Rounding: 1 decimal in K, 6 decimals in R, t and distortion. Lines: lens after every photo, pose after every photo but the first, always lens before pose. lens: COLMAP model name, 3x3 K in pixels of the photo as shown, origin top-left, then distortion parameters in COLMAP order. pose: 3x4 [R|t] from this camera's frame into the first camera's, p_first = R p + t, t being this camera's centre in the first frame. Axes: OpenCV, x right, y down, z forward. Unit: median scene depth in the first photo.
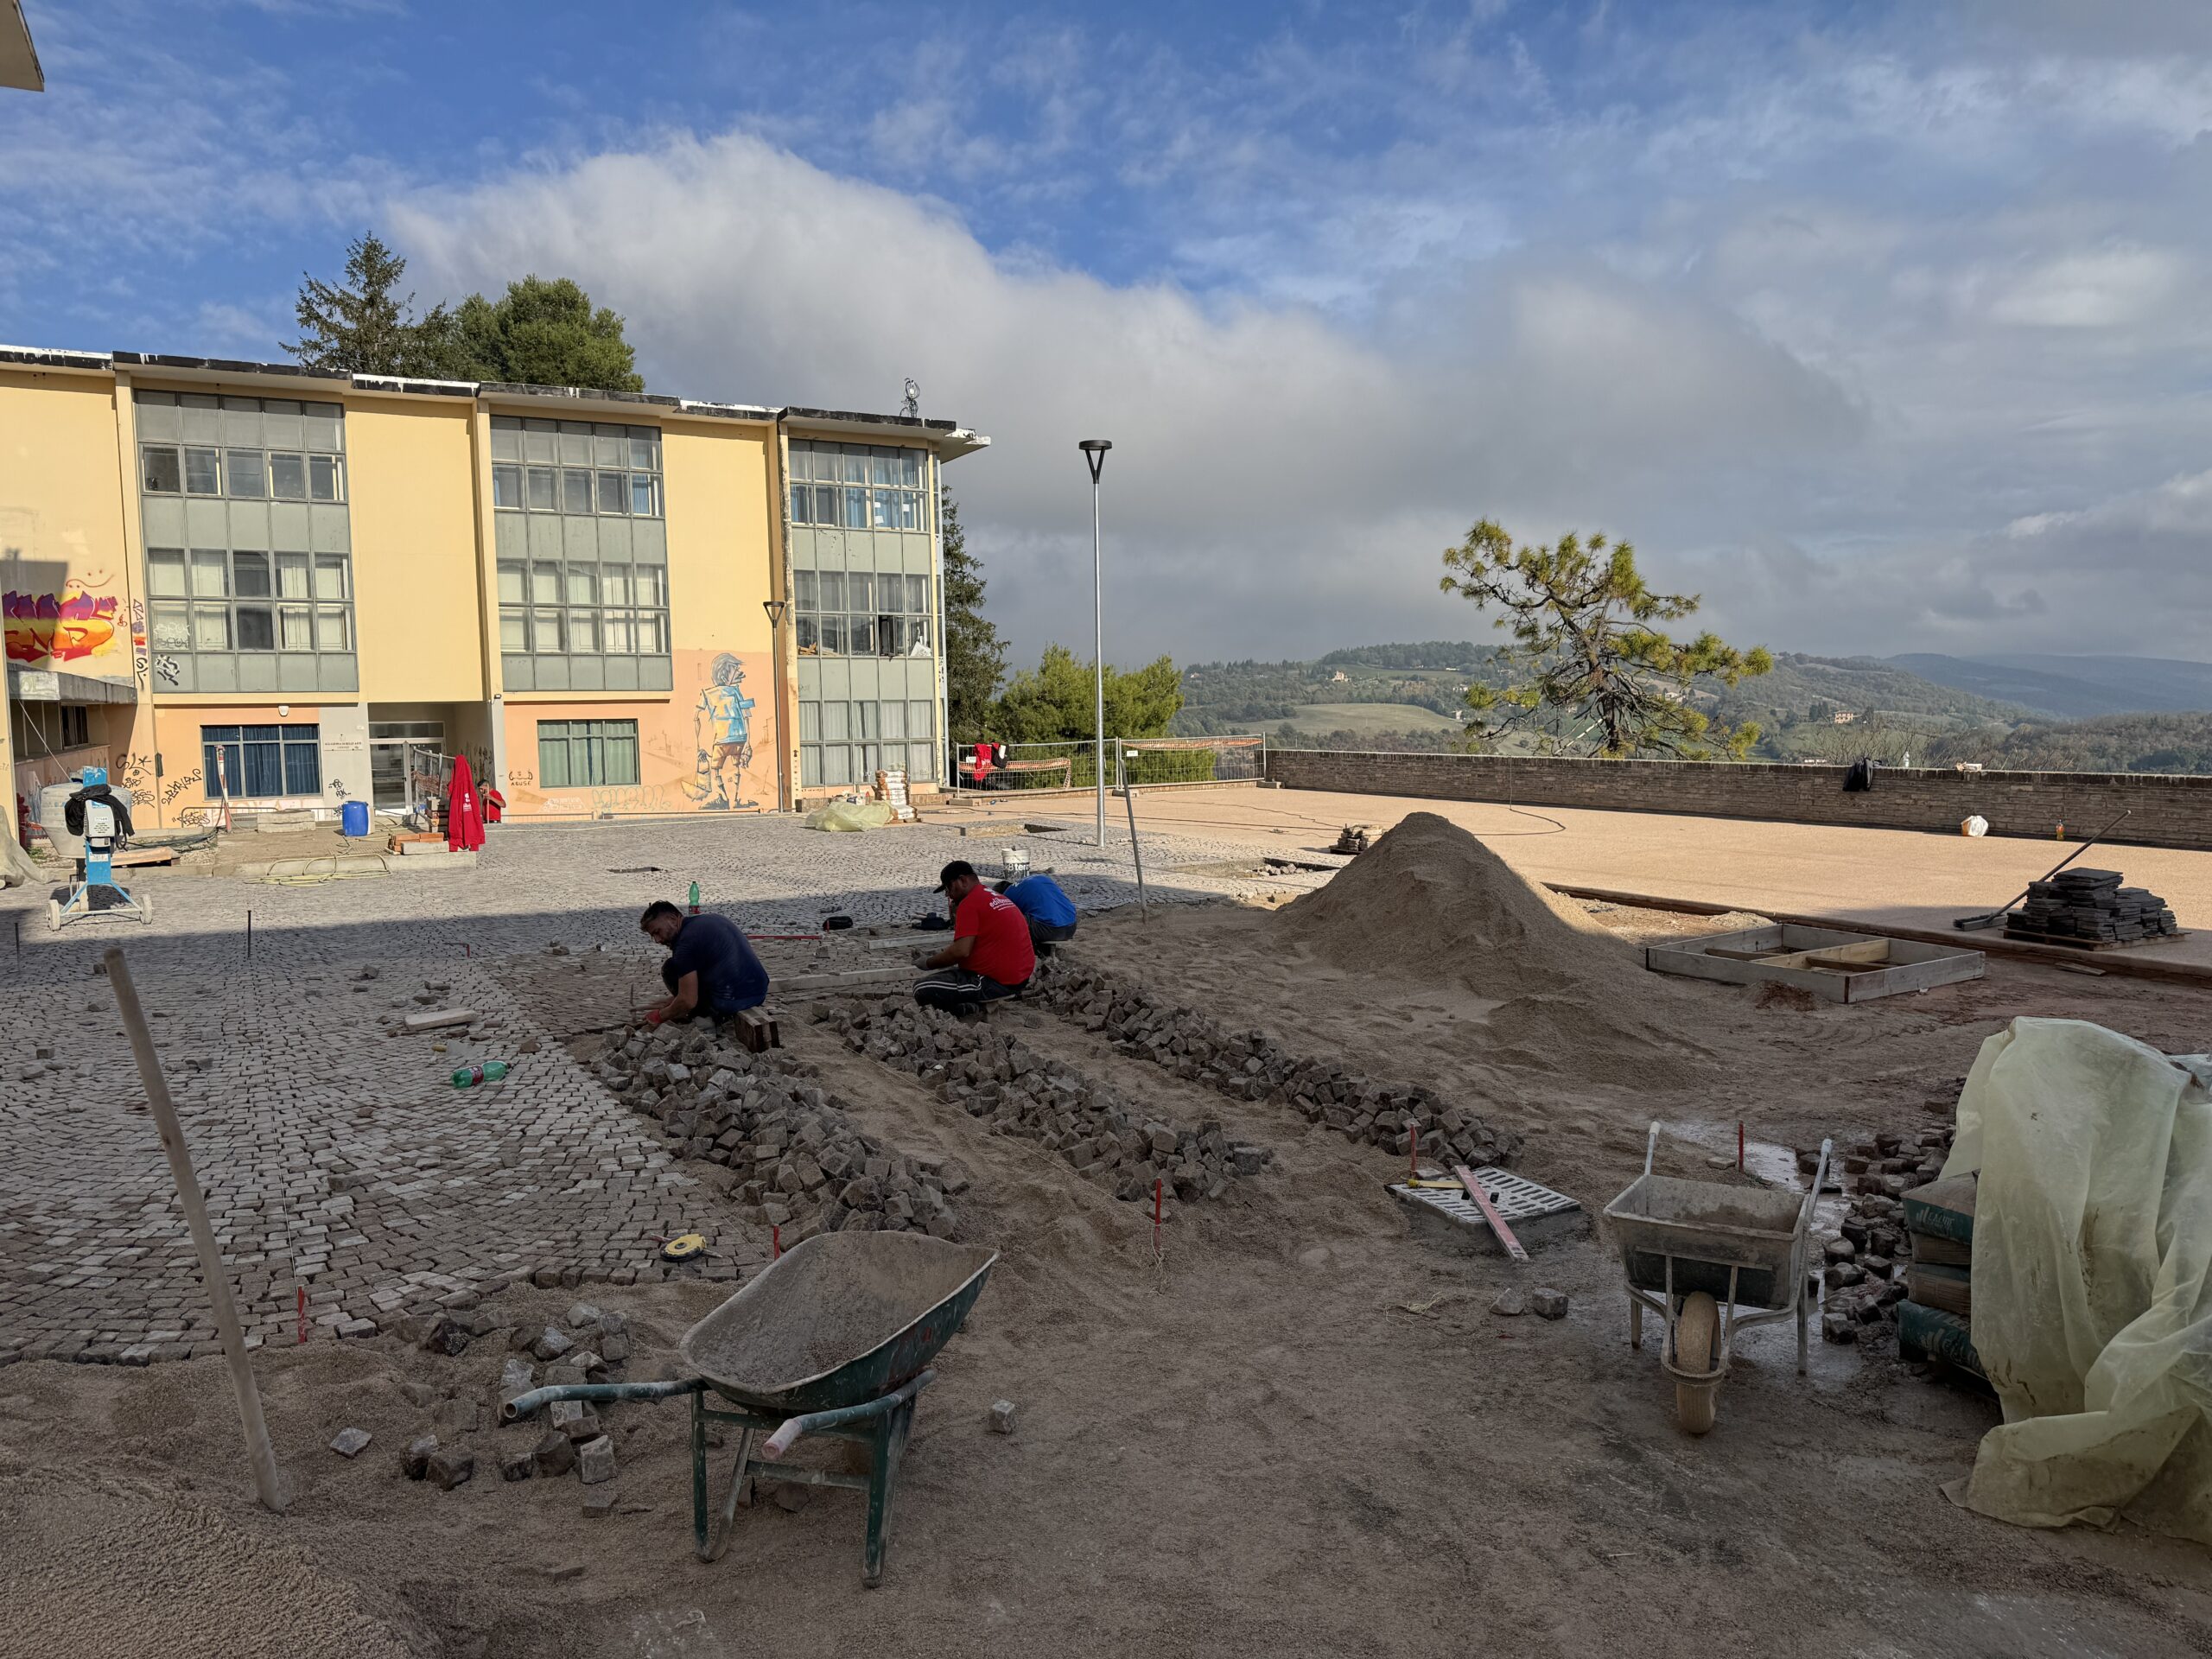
lens RADIAL K [[1512.2, 0, 1106.0], [0, 1512.2, 829.5], [0, 0, 1]] dist [0.003064, 0.000227]
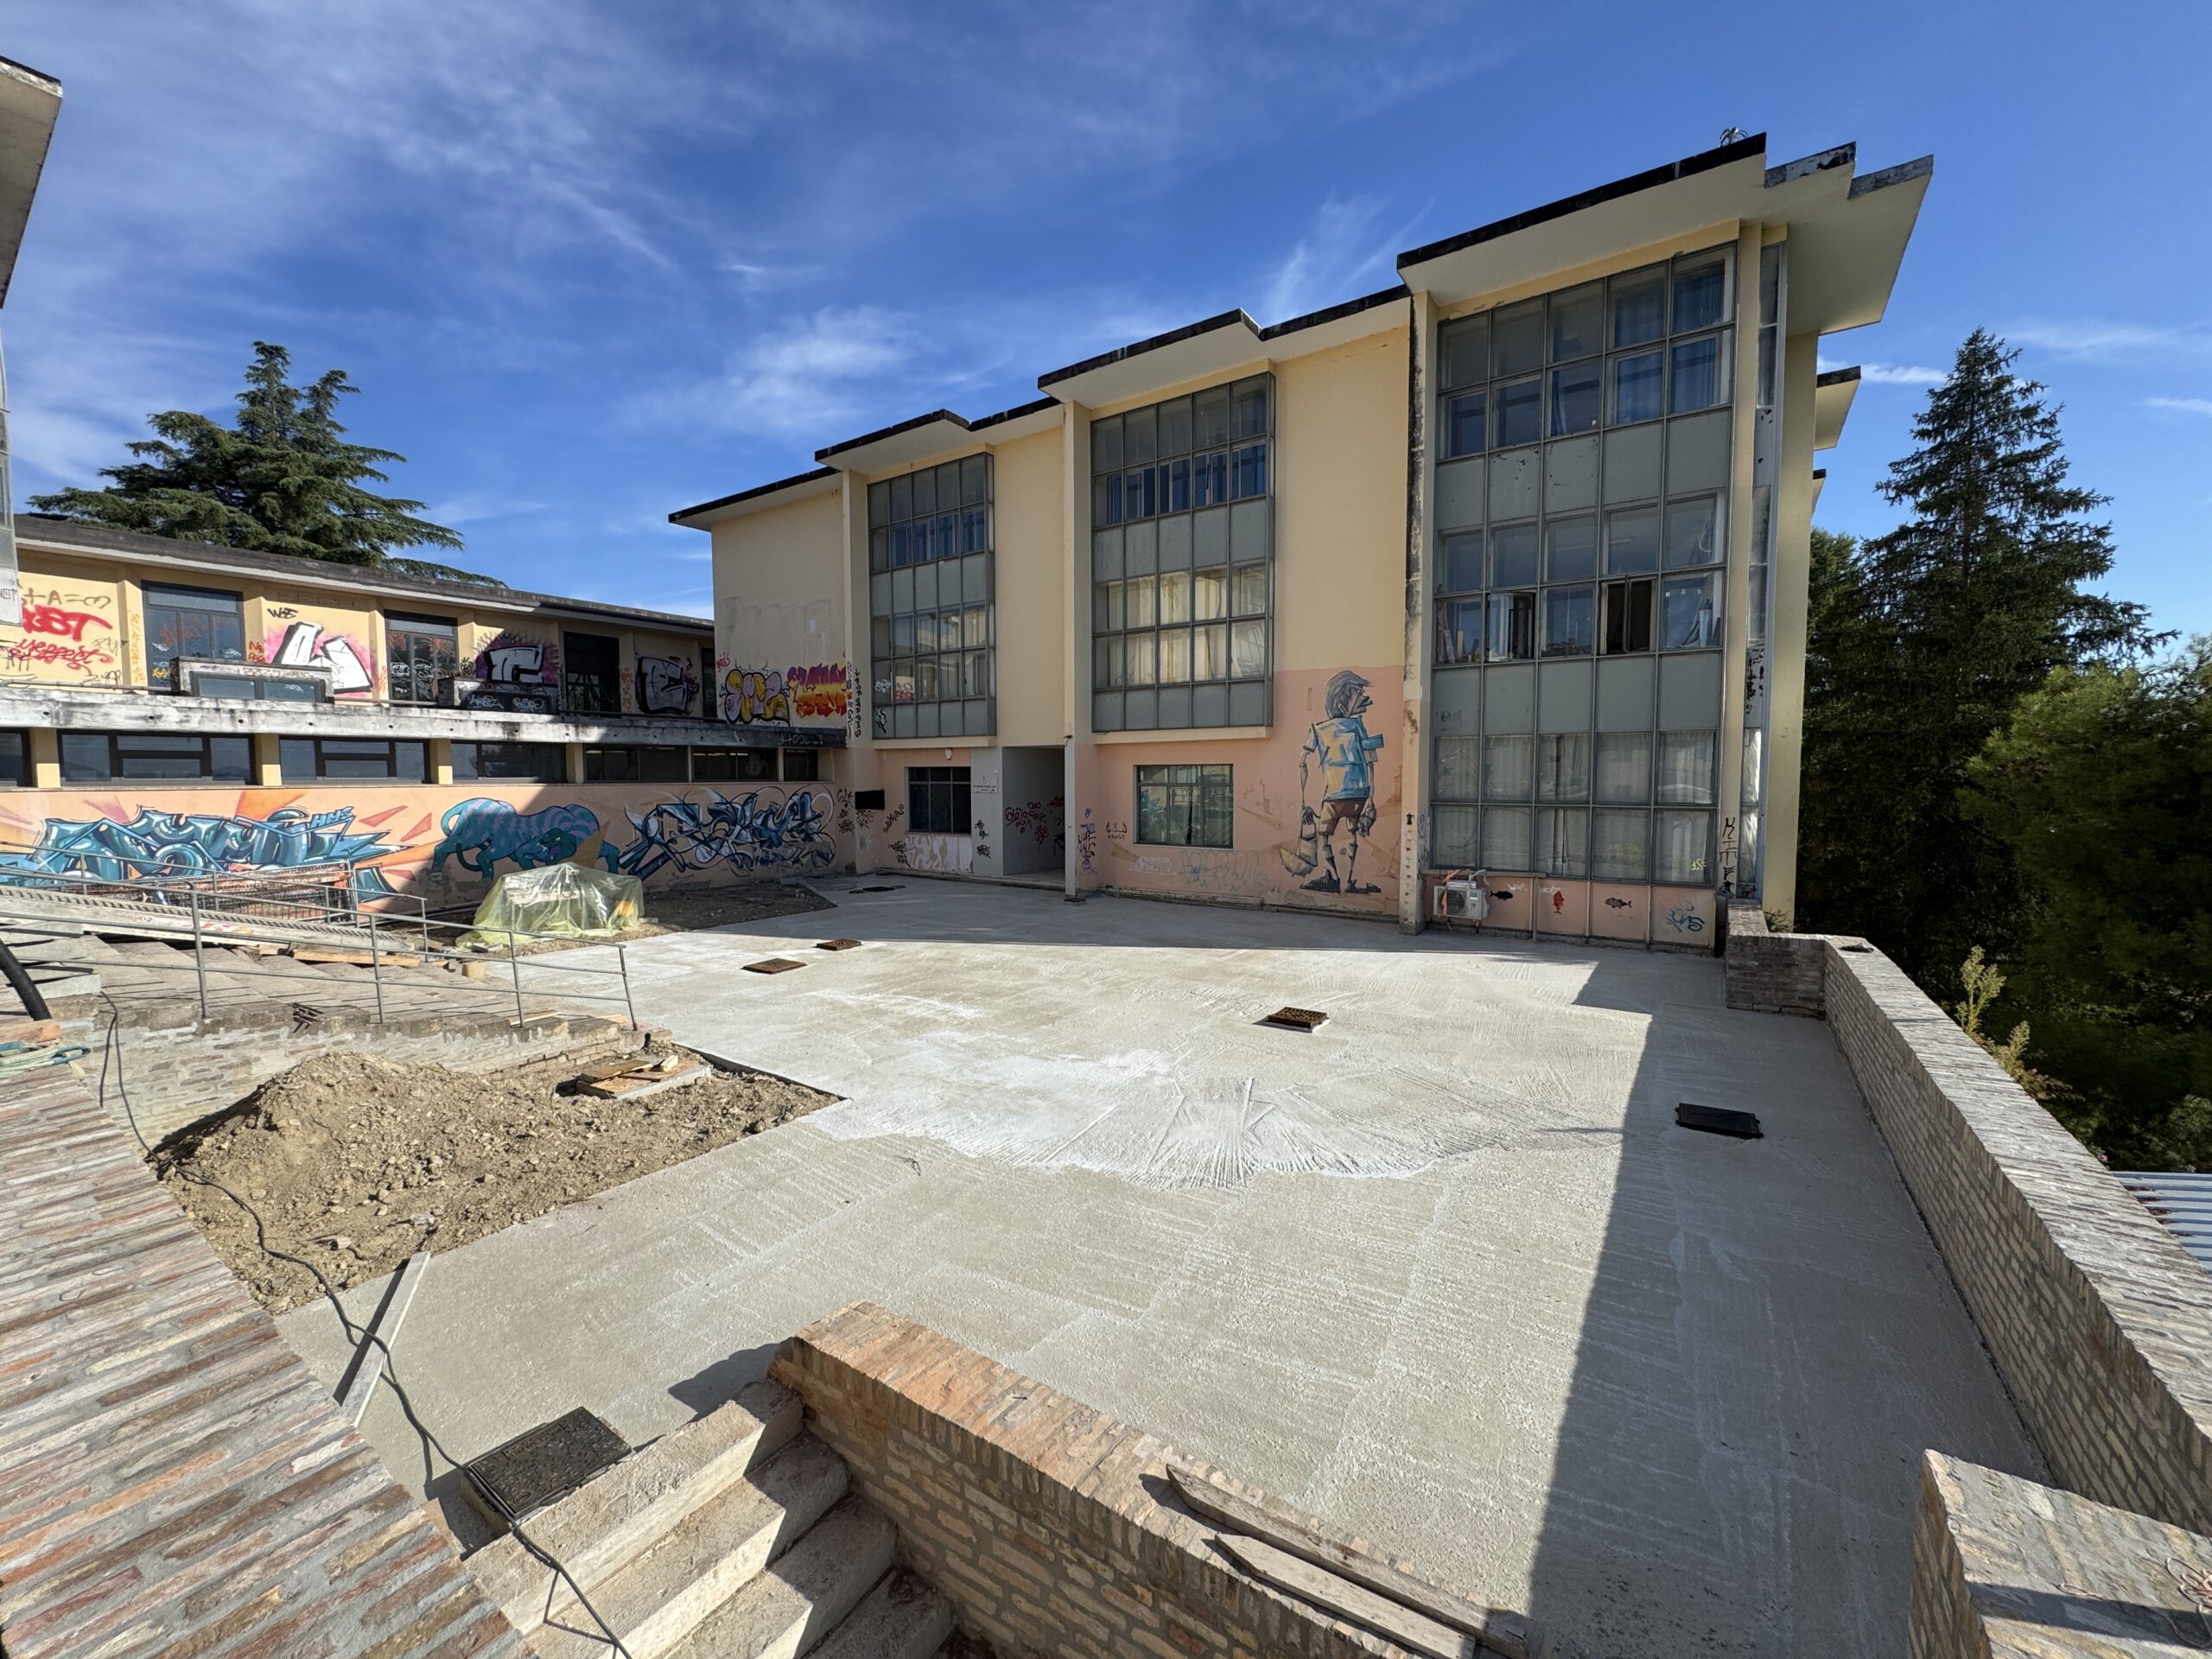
lens RADIAL K [[883.4, 0, 1097.3], [0, 883.4, 824.8], [0, 0, 1]] dist [-0.002251, -0.000090]
pose [[0.457256, 0.063622, -0.887057, 0.062683], [-0.072679, 0.996775, 0.034027, -0.051127], [0.886360, 0.048911, 0.460405, 0.712435]]
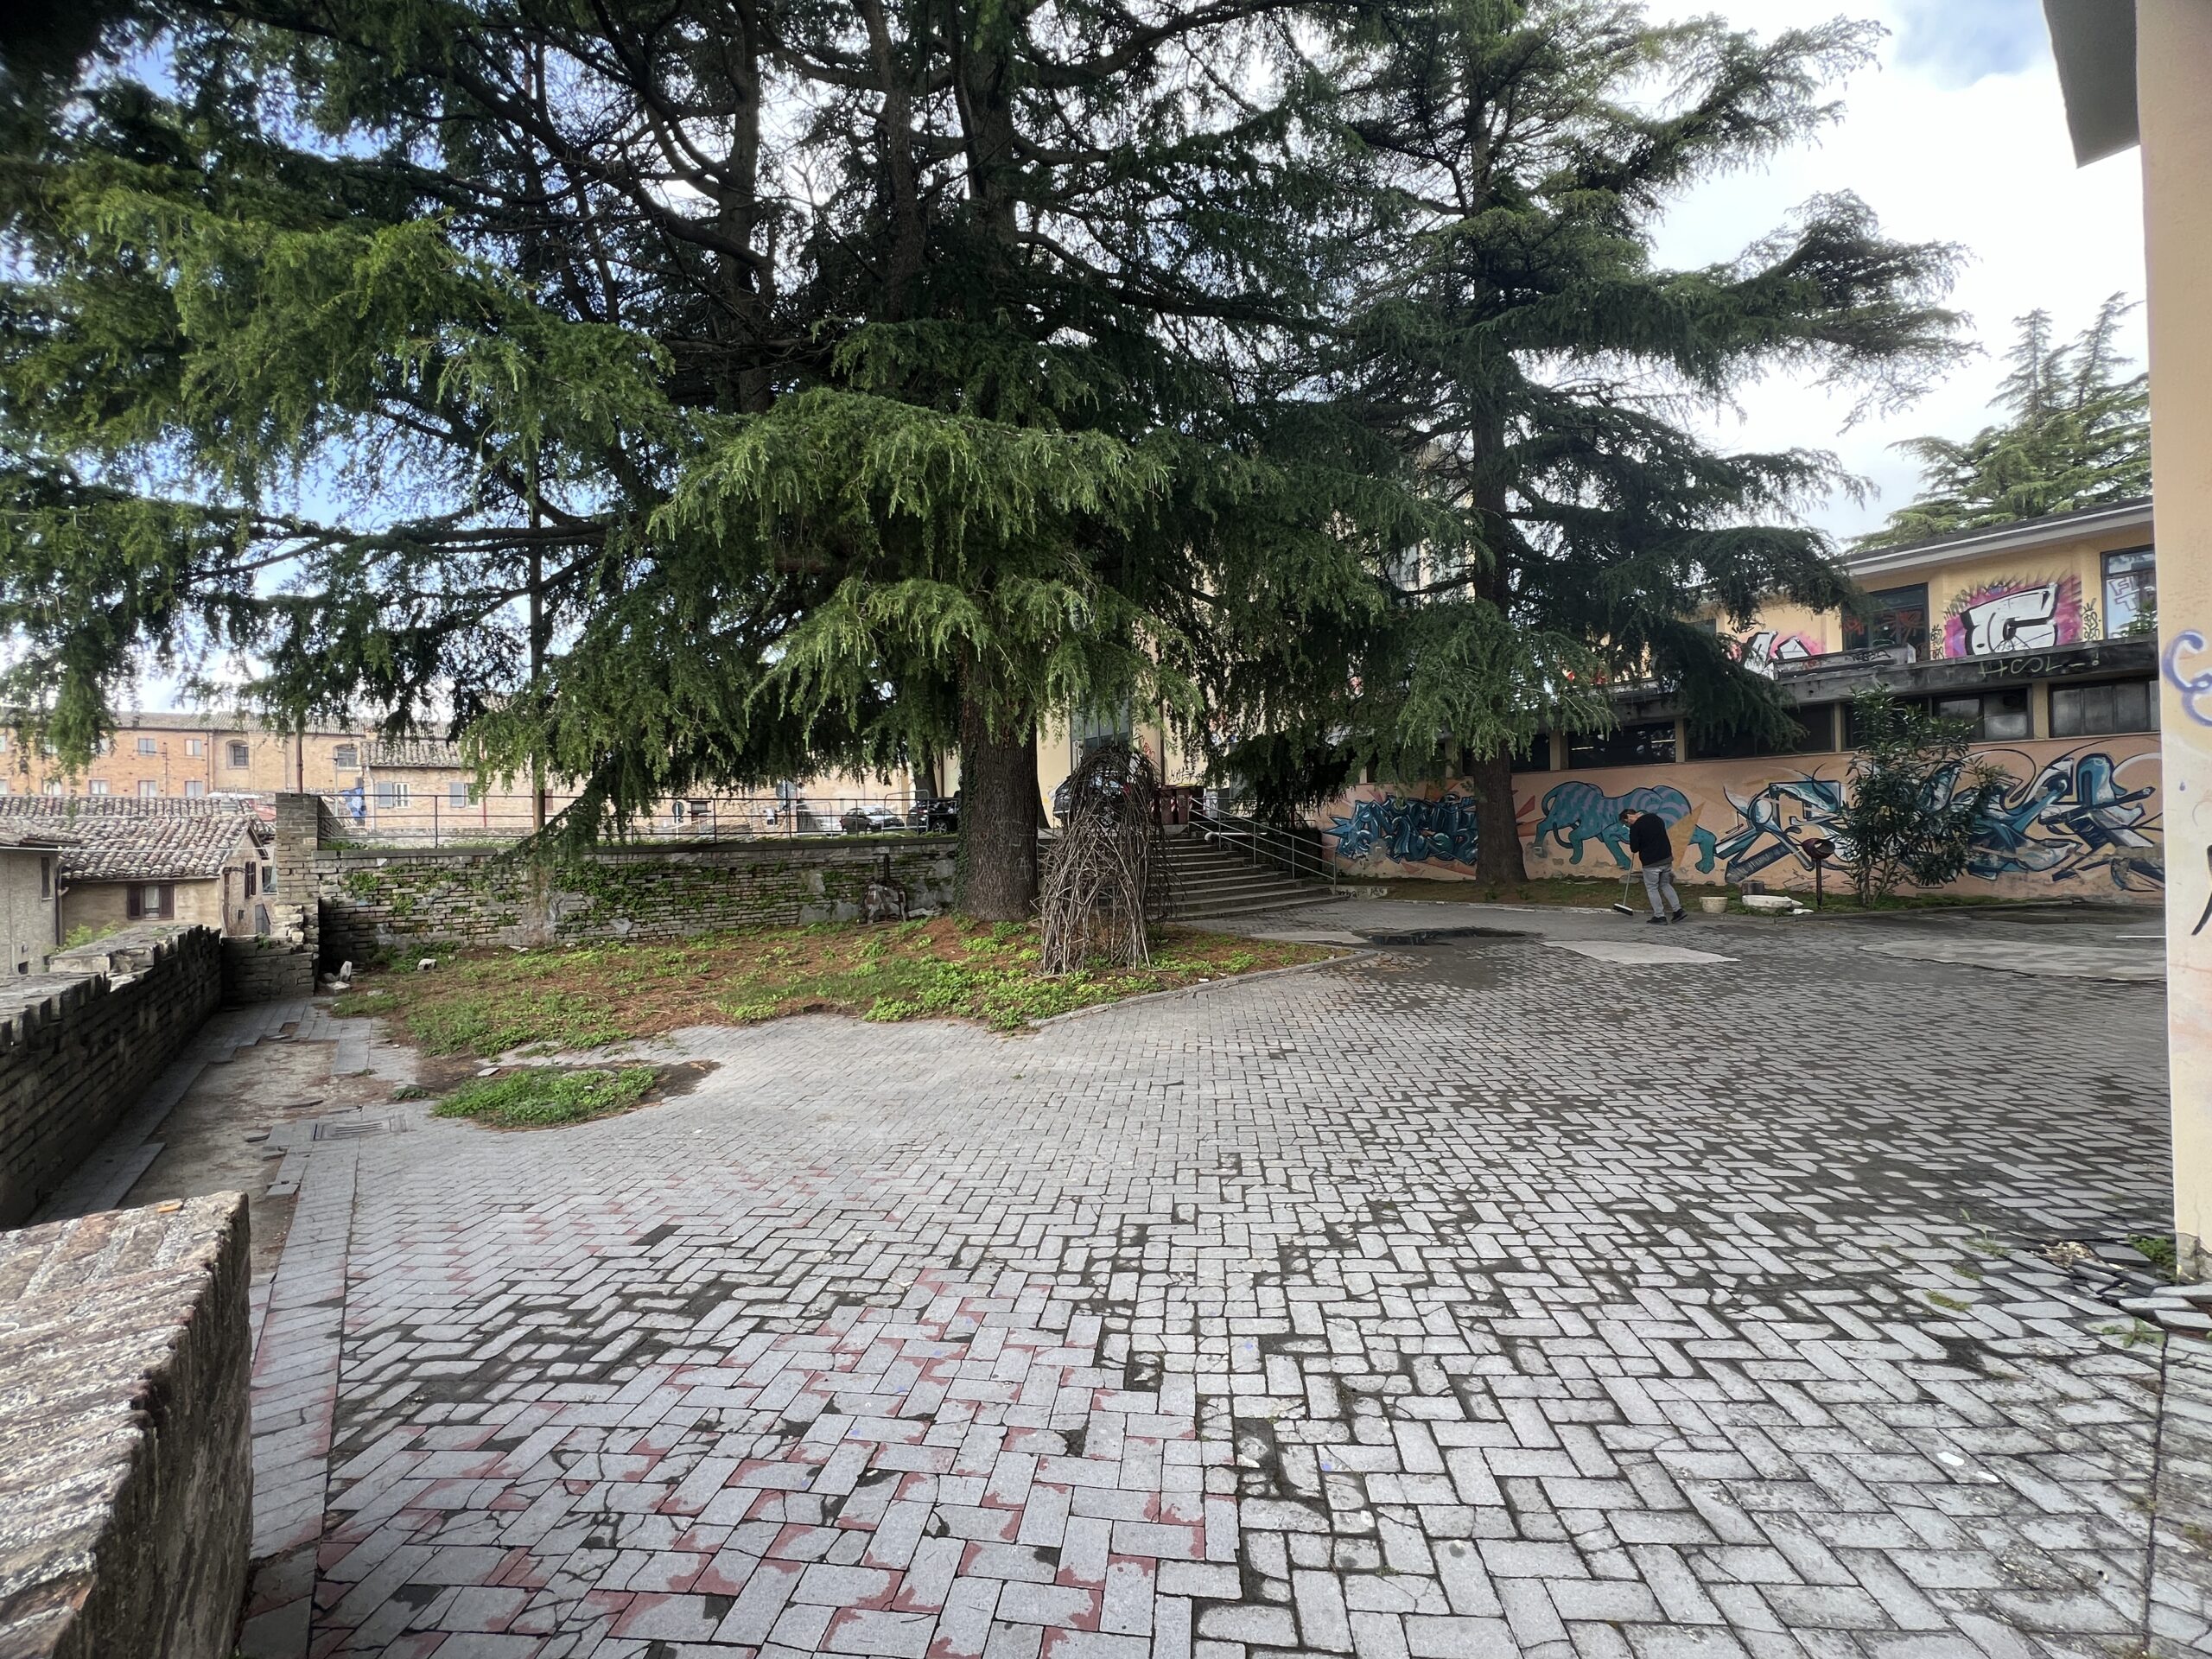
lens RADIAL K [[896.0, 0, 1106.0], [0, 896.0, 829.5], [0, 0, 1]] dist [0.000512, 0.000063]
pose [[-0.983014, 0.035239, -0.180117, -0.119791], [0.022091, 0.996977, 0.074489, -0.043675], [0.182197, 0.069245, -0.980821, 1.064326]]
